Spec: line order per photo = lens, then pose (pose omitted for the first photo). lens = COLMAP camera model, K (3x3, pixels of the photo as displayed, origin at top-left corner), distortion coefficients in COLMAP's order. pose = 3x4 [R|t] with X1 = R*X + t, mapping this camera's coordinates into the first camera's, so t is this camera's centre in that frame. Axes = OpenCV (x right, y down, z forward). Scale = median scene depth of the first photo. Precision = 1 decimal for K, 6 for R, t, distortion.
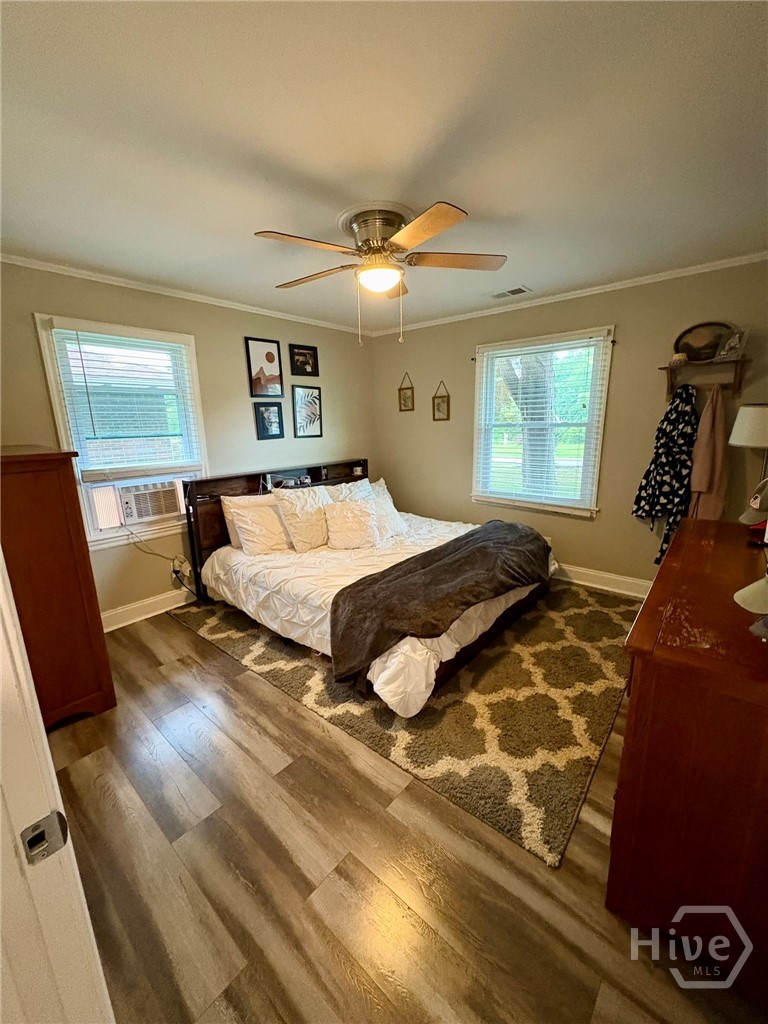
lens RADIAL K [[408.4, 0, 384.0], [0, 408.4, 512.0], [0, 0, 1]] dist [0.000015, 0.000403]
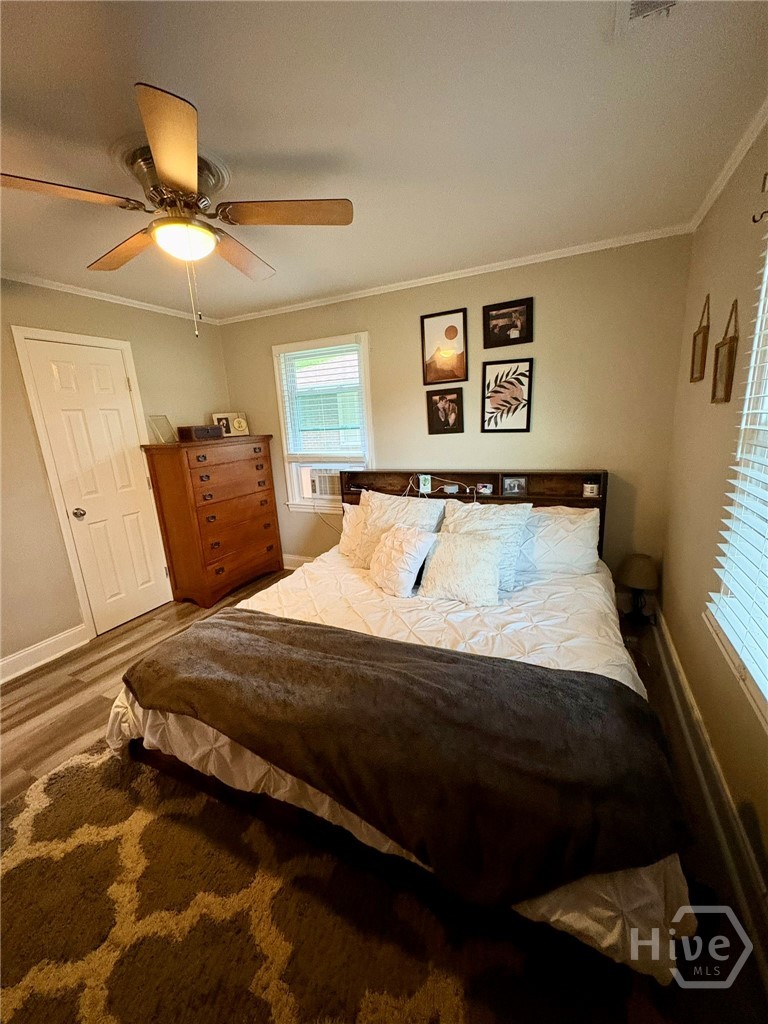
lens RADIAL K [[408.4, 0, 384.0], [0, 408.4, 512.0], [0, 0, 1]] dist [0.000015, 0.000403]
pose [[0.270648, 0.225003, -0.936015, 0.514556], [-0.163969, 0.968869, 0.185489, -0.159985], [0.948612, 0.103275, 0.299116, 0.657646]]
